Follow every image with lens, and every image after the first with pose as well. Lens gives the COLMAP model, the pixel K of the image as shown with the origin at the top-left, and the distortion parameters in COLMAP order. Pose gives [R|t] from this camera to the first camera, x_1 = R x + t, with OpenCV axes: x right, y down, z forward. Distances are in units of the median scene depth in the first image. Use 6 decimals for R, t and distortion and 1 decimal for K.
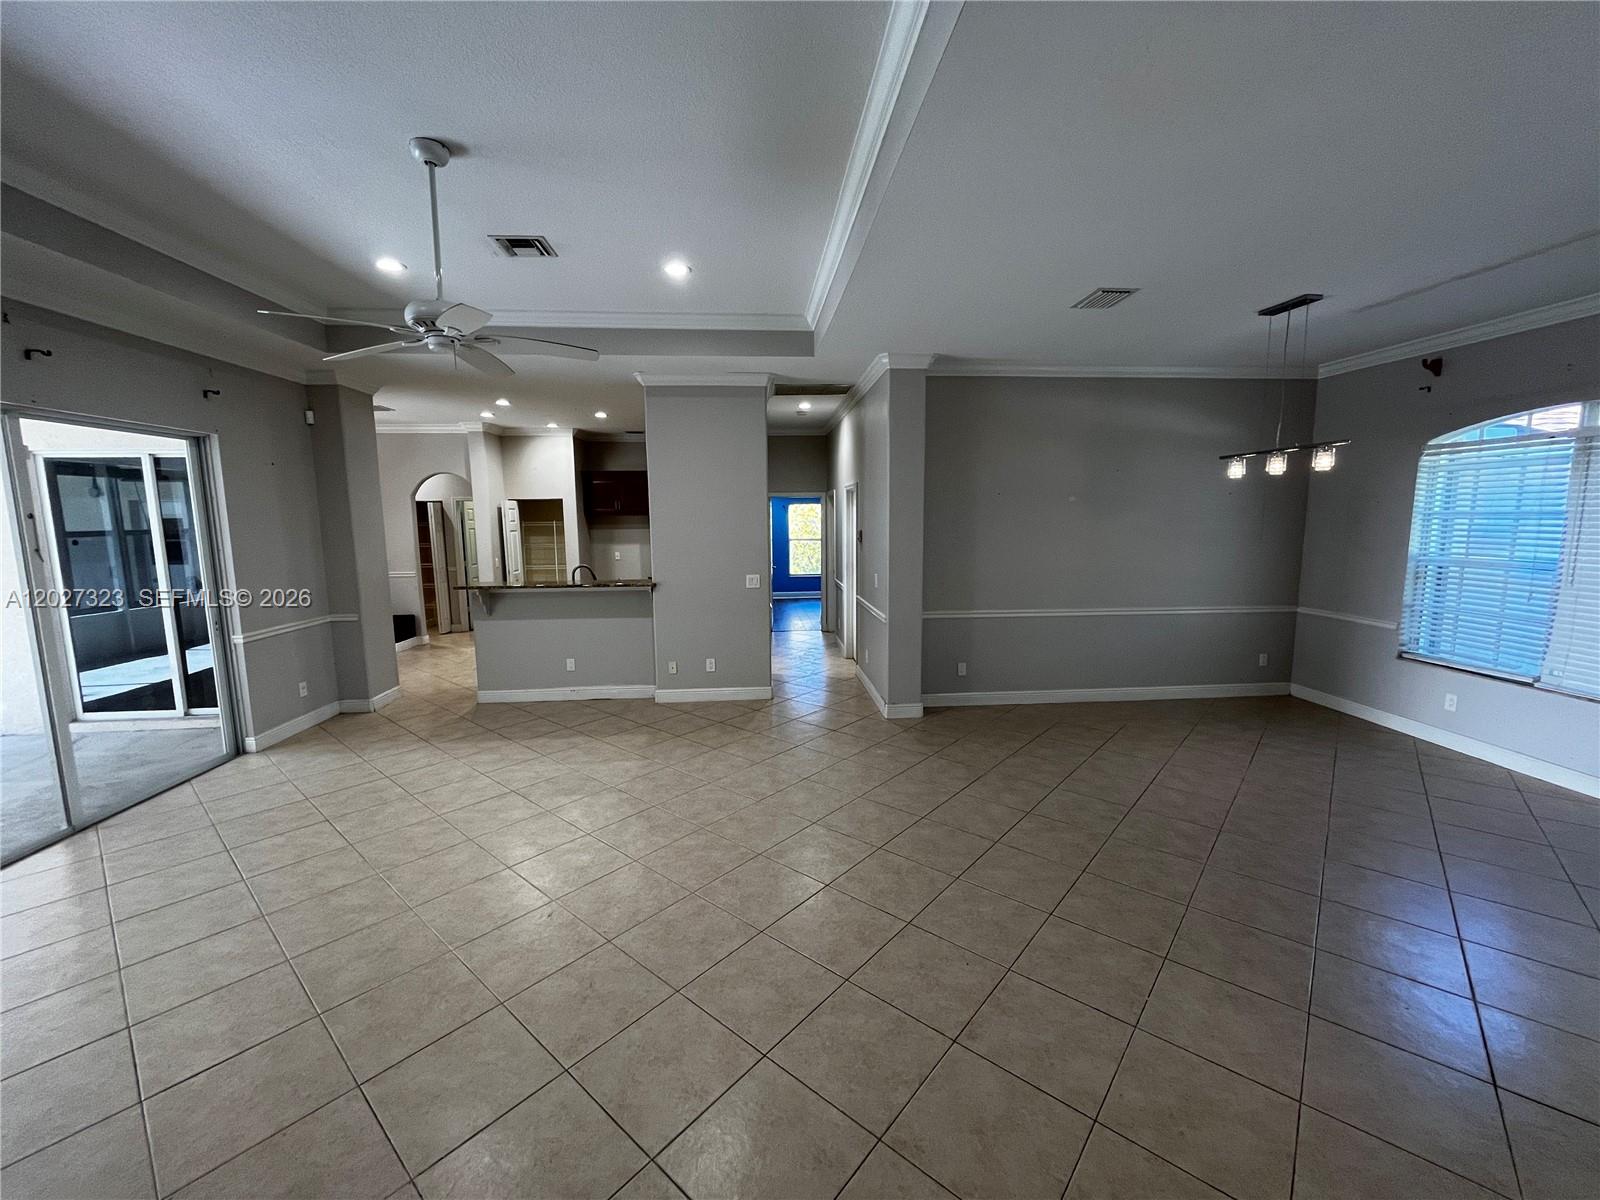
lens RADIAL K [[647.0, 0, 801.6], [0, 647.0, 599.4], [0, 0, 1]] dist [0.000224, 0.000256]
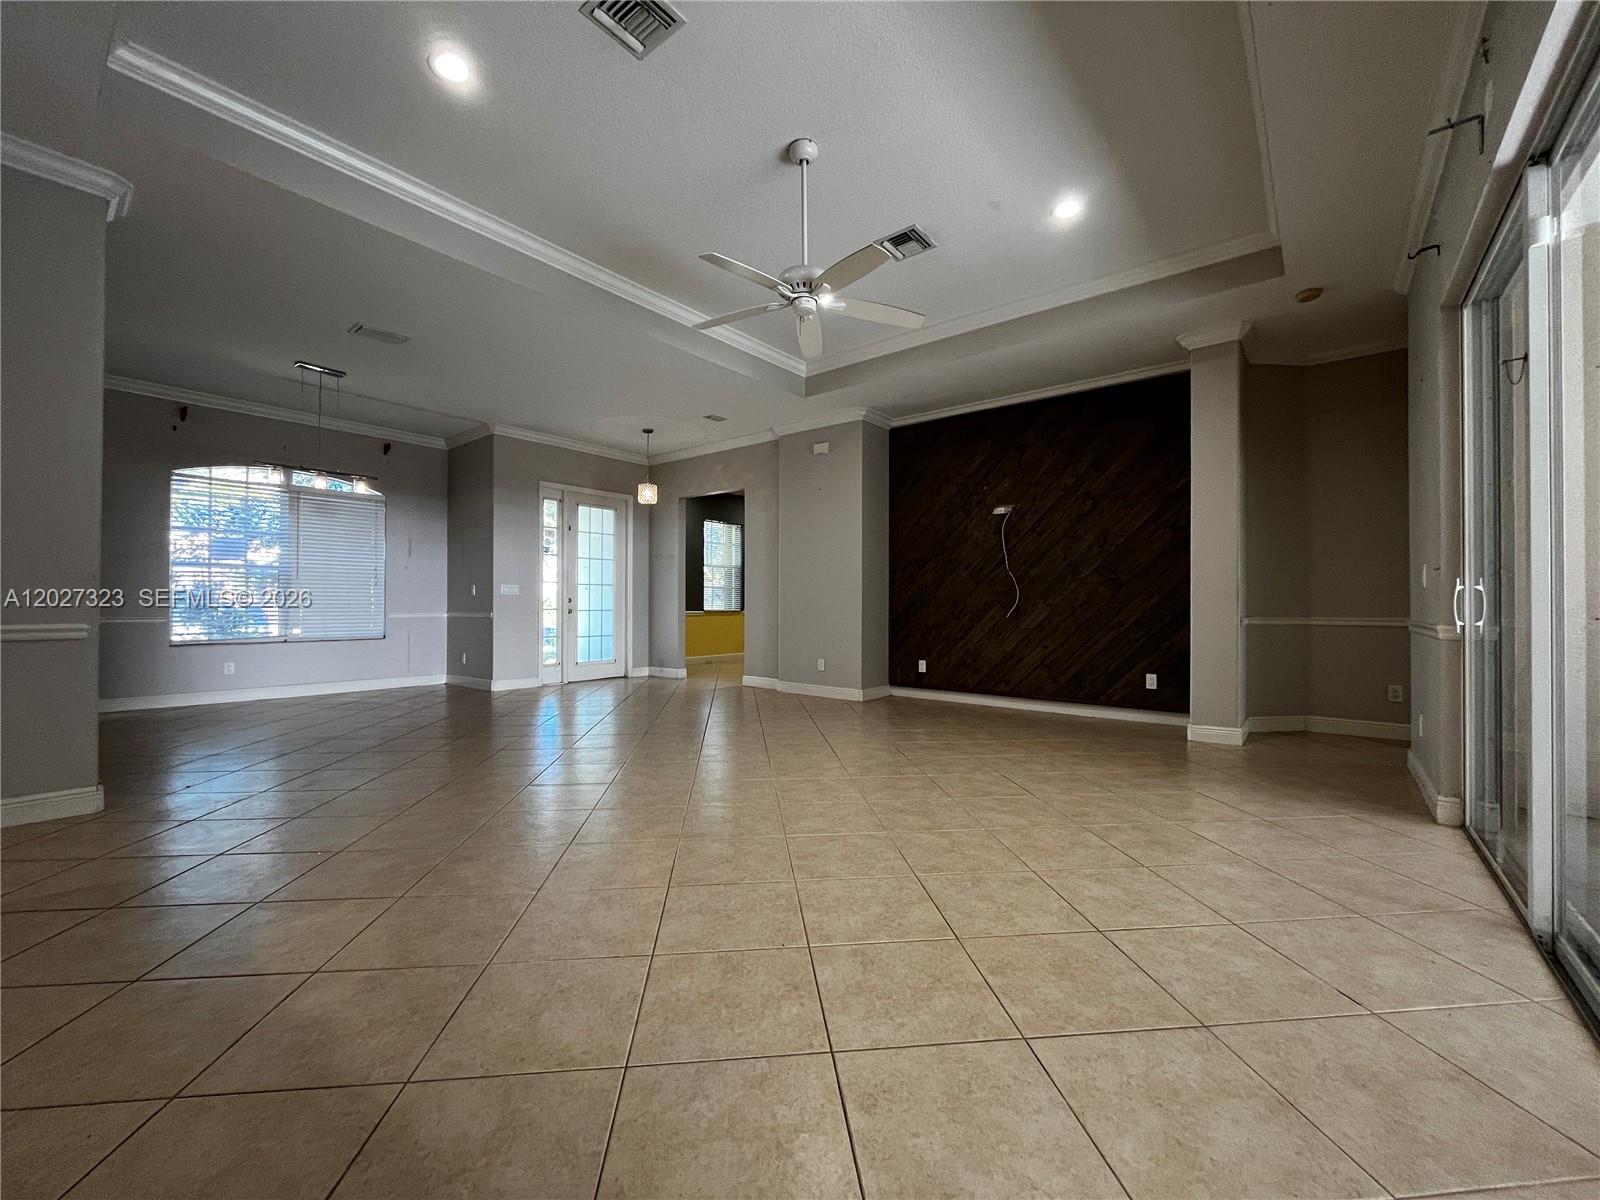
lens RADIAL K [[647.0, 0, 801.6], [0, 647.0, 599.4], [0, 0, 1]] dist [0.000224, 0.000256]
pose [[-0.725381, 0.012960, 0.688226, -0.676600], [0.093652, 0.992384, 0.080019, 0.016794], [-0.681947, 0.122498, -0.721070, 0.964544]]
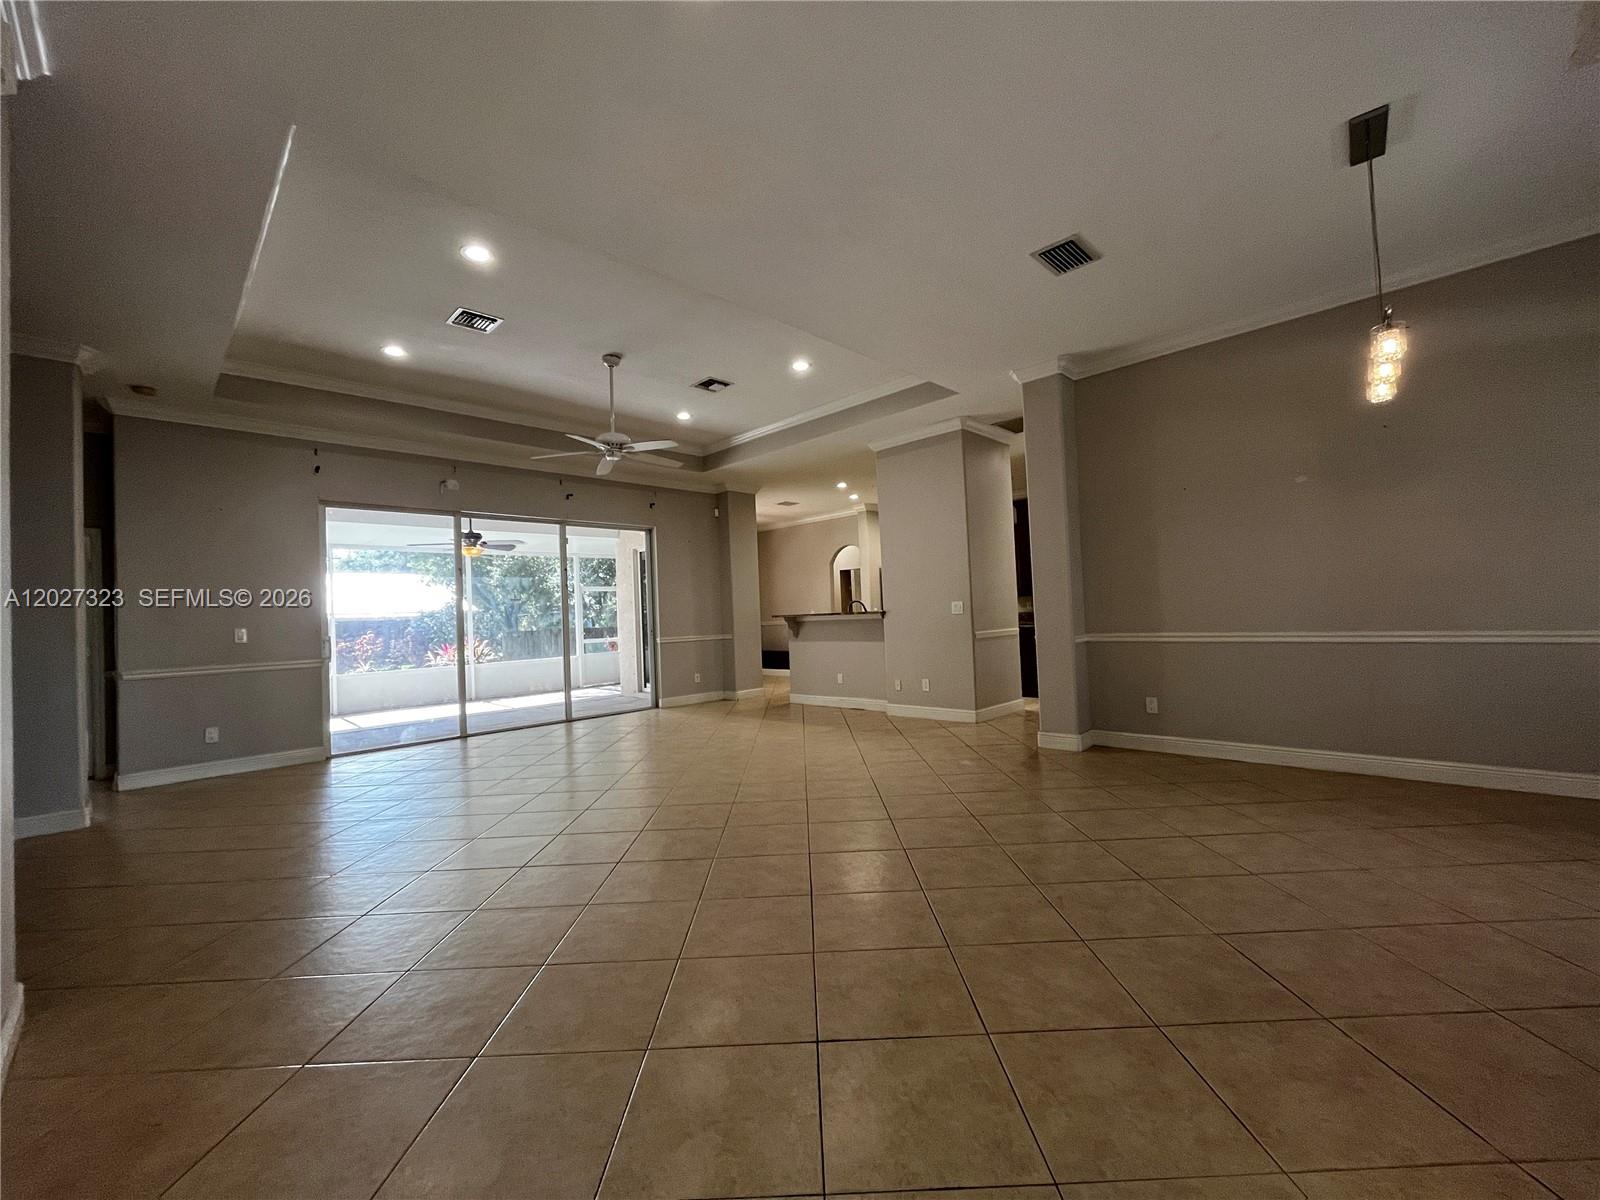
lens RADIAL K [[647.0, 0, 801.6], [0, 647.0, 599.4], [0, 0, 1]] dist [0.000224, 0.000256]
pose [[0.652963, -0.036177, -0.756525, 0.611734], [-0.063396, 0.992743, -0.102191, 0.090360], [0.754732, 0.114688, 0.645931, 0.125981]]
